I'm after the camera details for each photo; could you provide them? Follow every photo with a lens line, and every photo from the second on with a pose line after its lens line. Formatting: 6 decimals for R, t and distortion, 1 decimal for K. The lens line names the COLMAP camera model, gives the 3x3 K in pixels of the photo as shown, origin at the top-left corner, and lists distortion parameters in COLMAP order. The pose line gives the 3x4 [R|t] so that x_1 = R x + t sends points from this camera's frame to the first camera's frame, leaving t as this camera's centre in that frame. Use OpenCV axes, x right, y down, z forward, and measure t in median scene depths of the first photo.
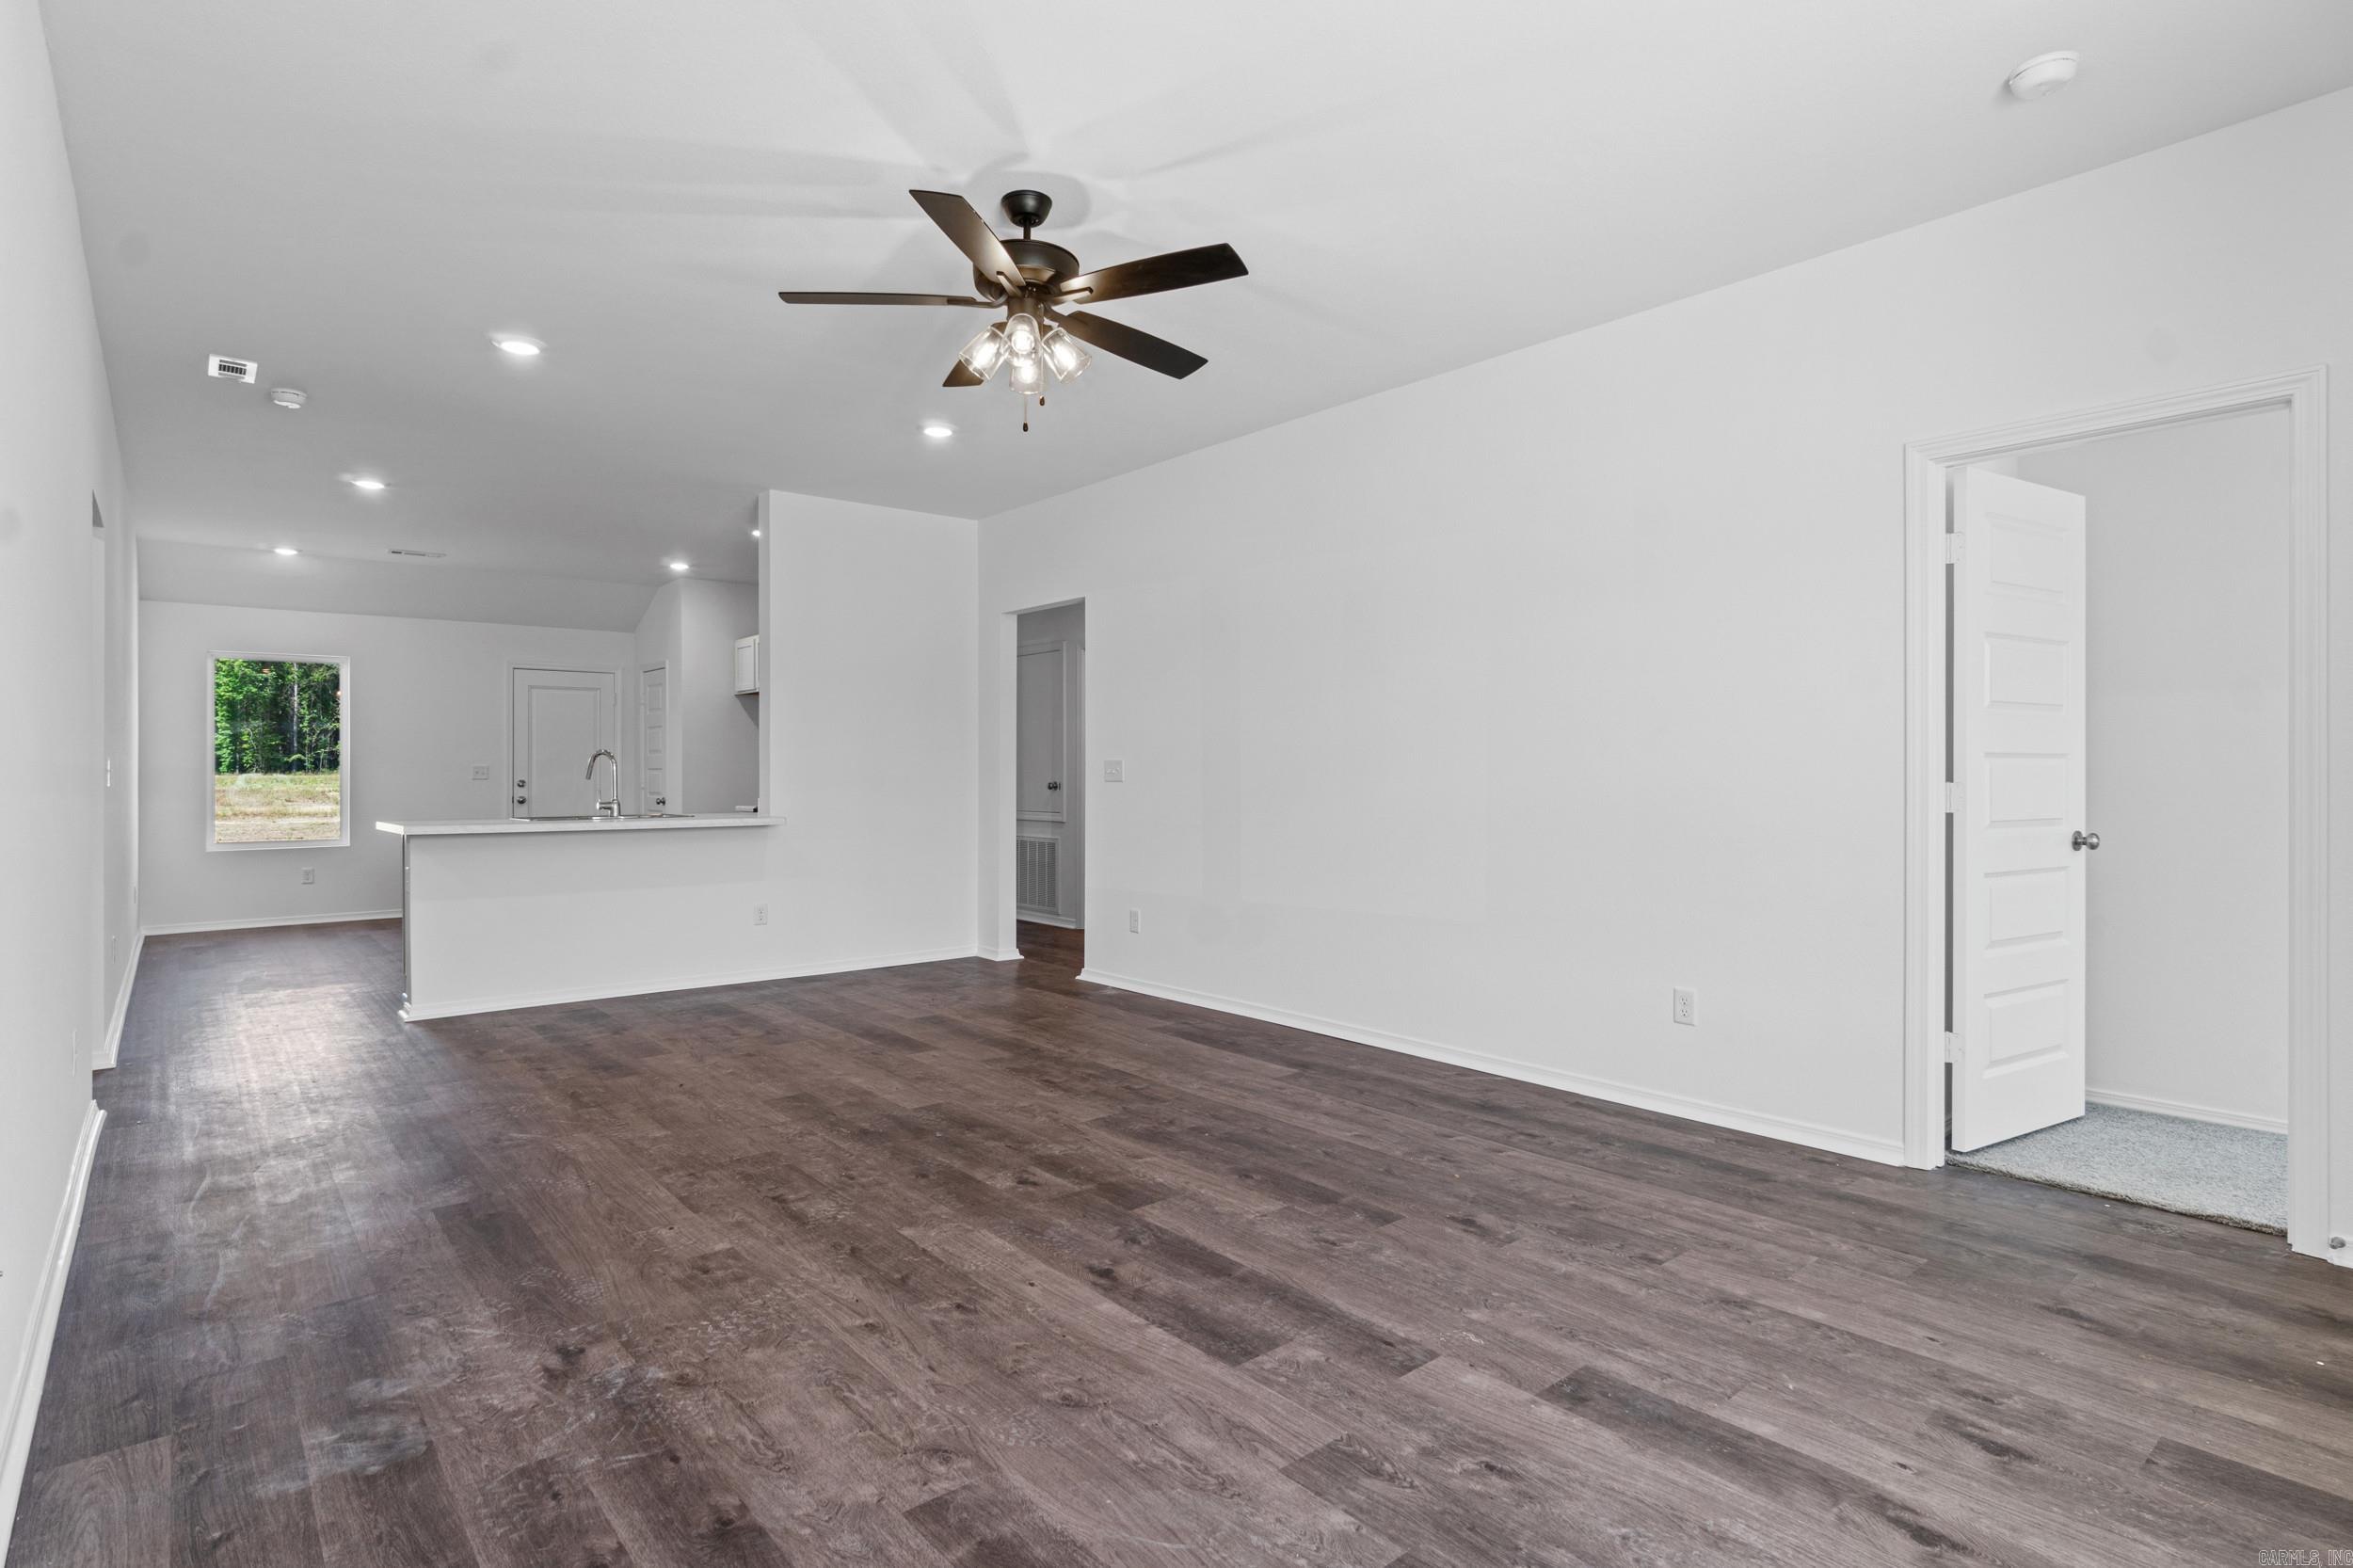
lens RADIAL K [[1179.2, 0, 1157.9], [0, 1179.2, 788.3], [0, 0, 1]] dist [-0.004751, 0.000398]
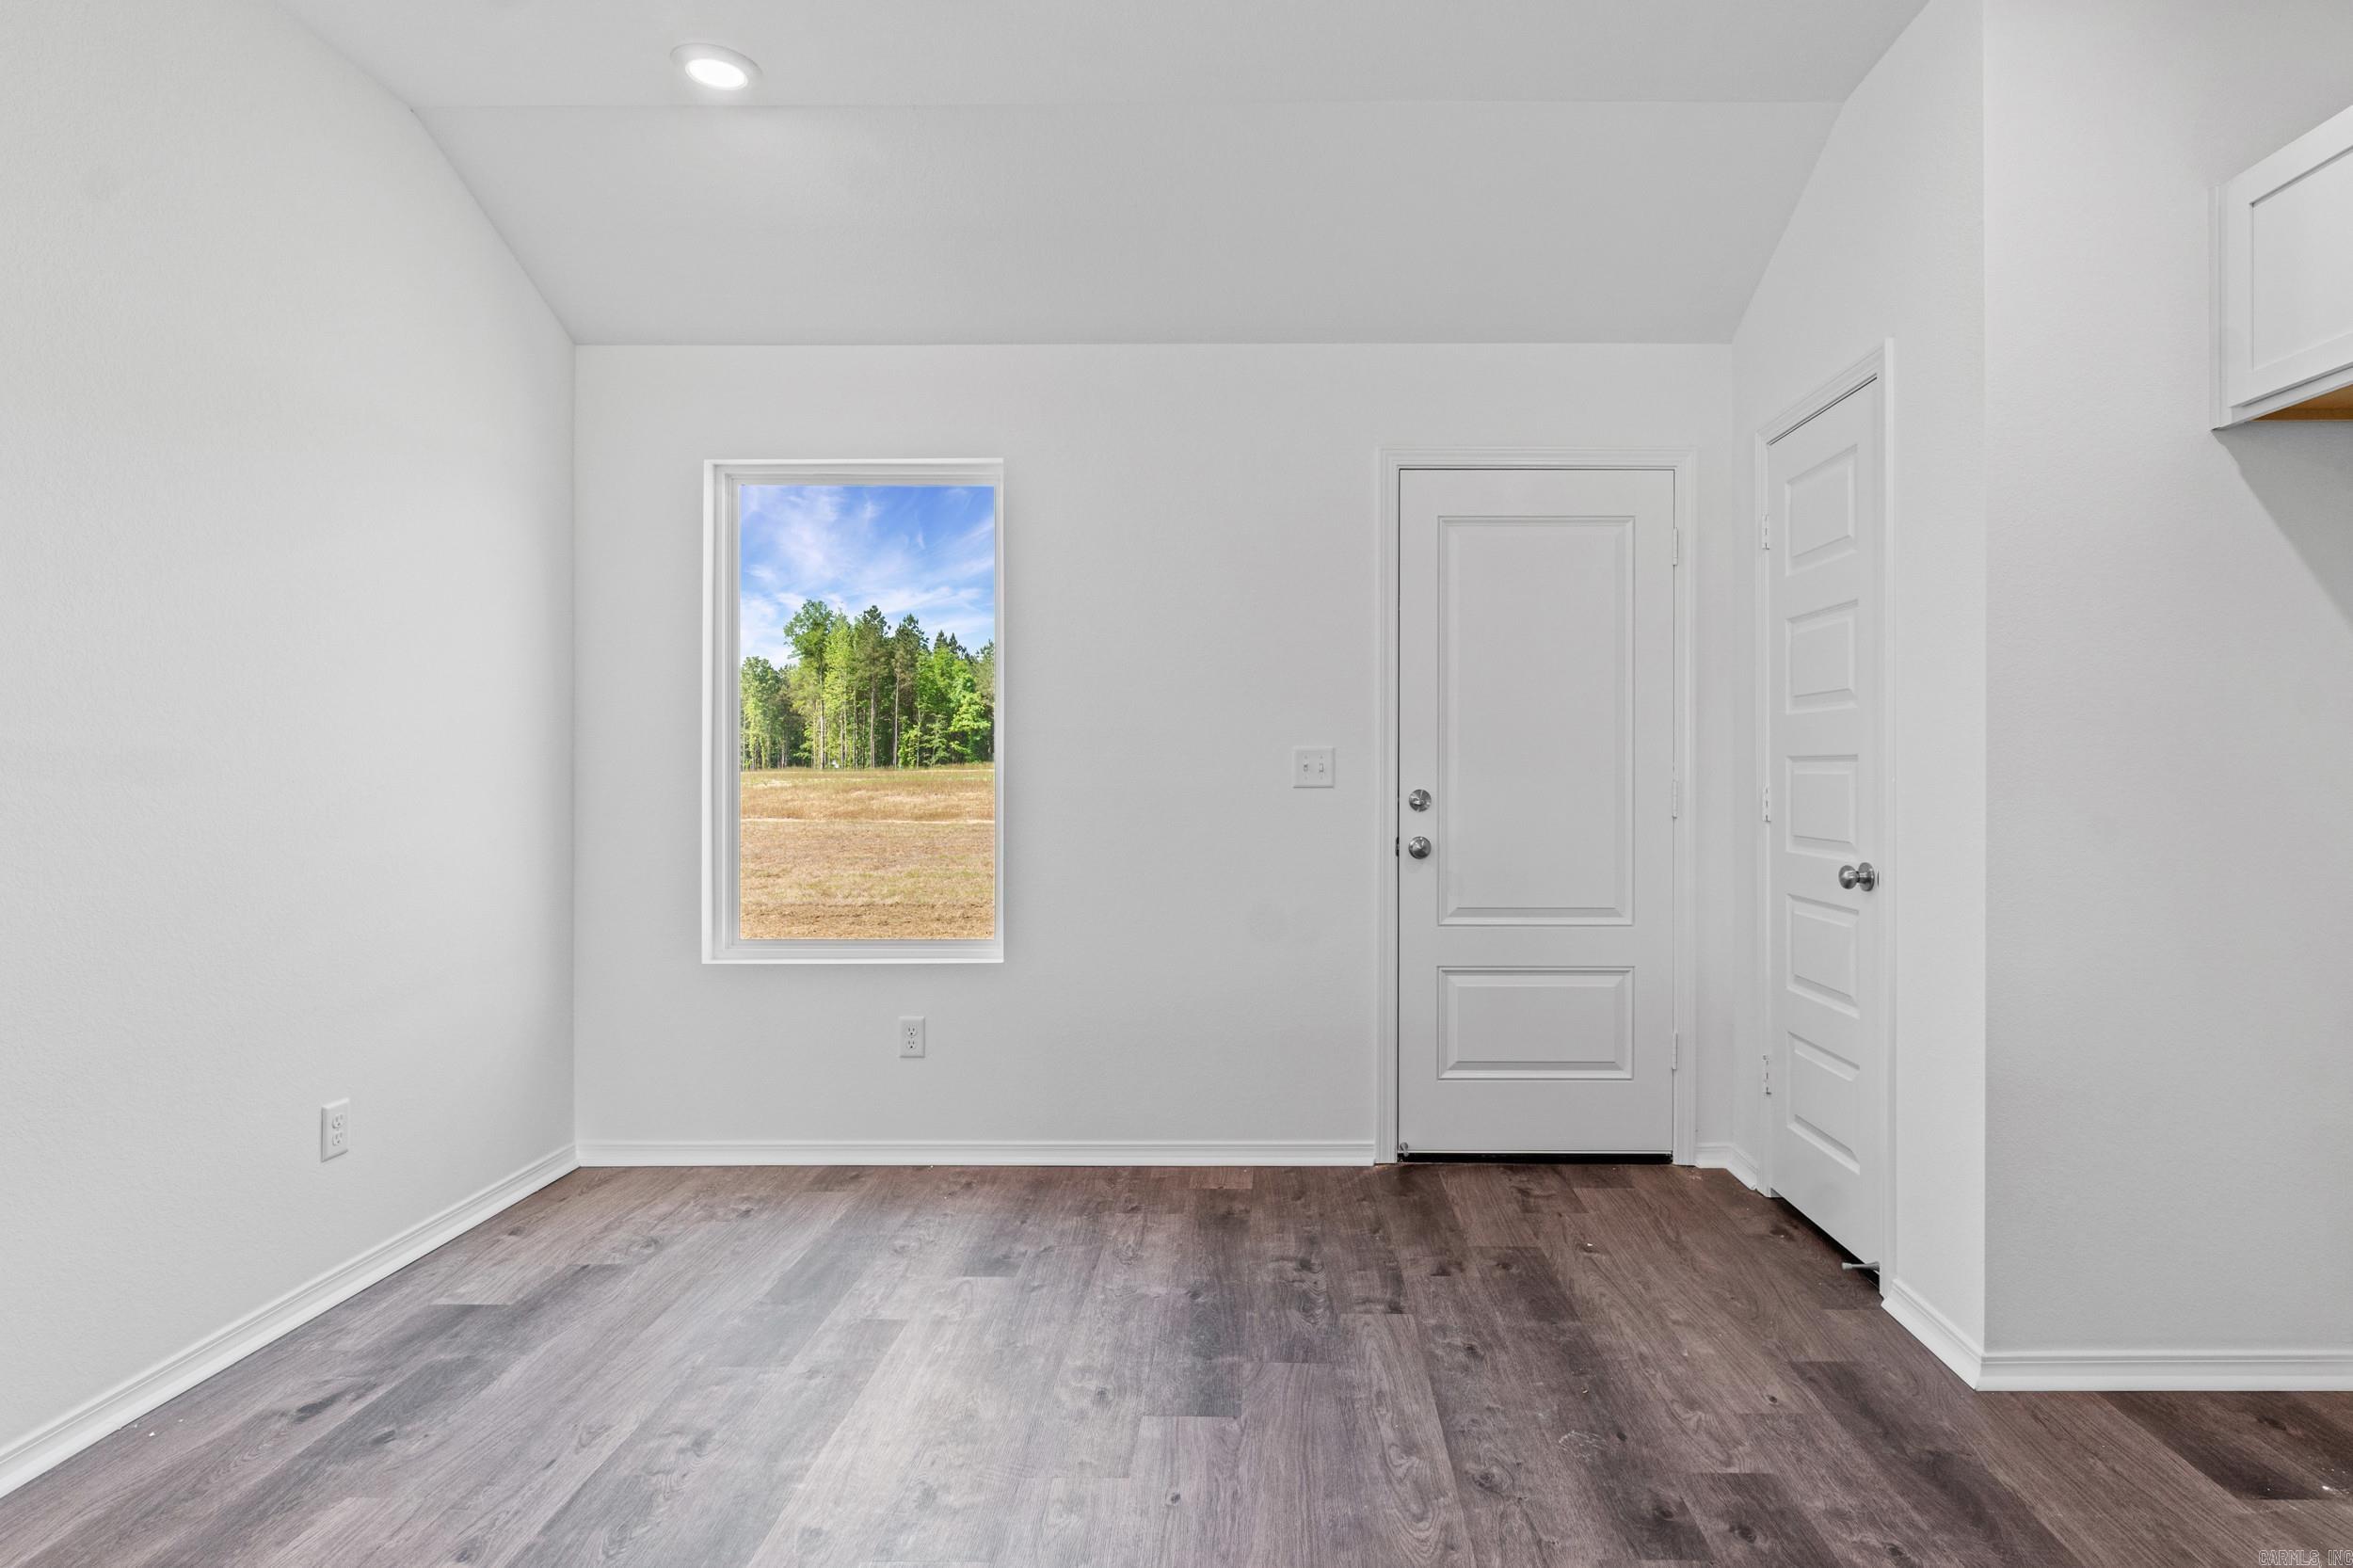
lens RADIAL K [[1244.6, 0, 1261.8], [0, 1244.6, 758.5], [0, 0, 1]] dist [-0.002523, 0.000295]
pose [[0.766404, -0.001218, -0.642358, -1.076283], [-0.012346, 0.999786, -0.016627, -0.030338], [0.642241, 0.020674, 0.766224, 2.177267]]
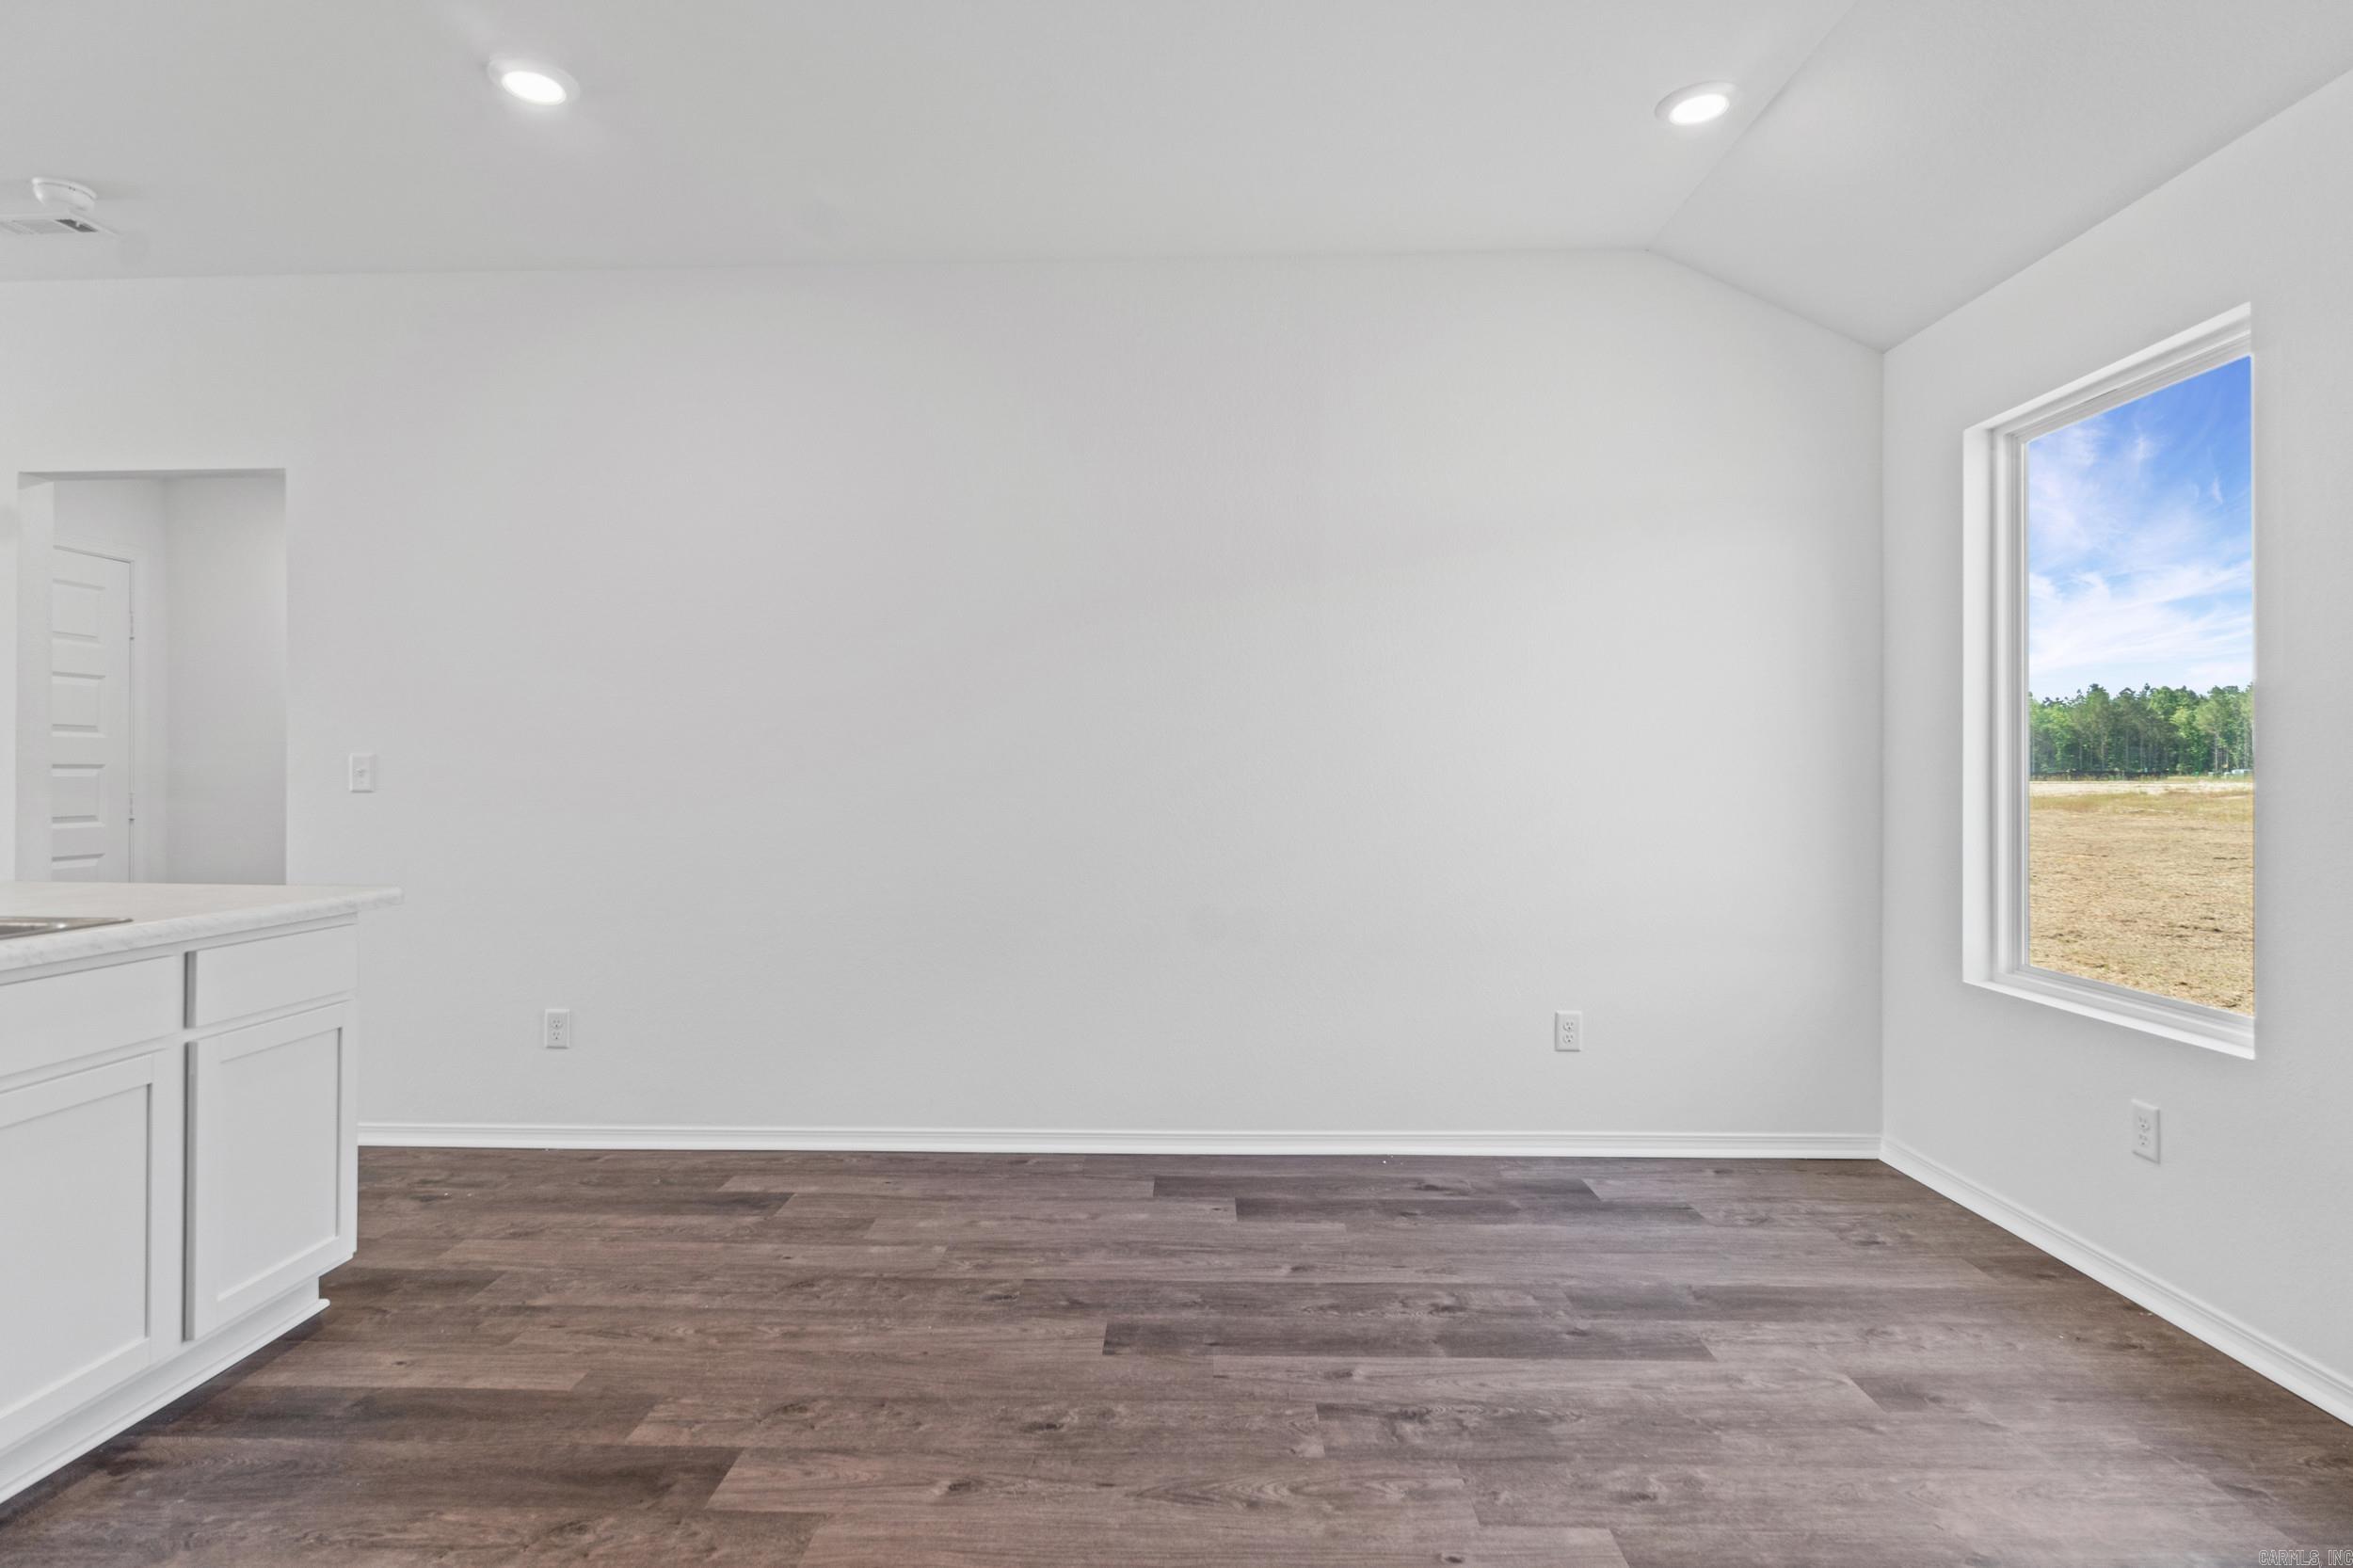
lens RADIAL K [[1194.0, 0, 1150.7], [0, 1194.0, 777.2], [0, 0, 1]] dist [-0.006131, 0.002167]
pose [[-0.666344, 0.010322, -0.745573, -1.009158], [-0.003021, 0.999859, 0.016542, -0.040351], [0.745638, 0.013275, -0.666219, 2.897029]]
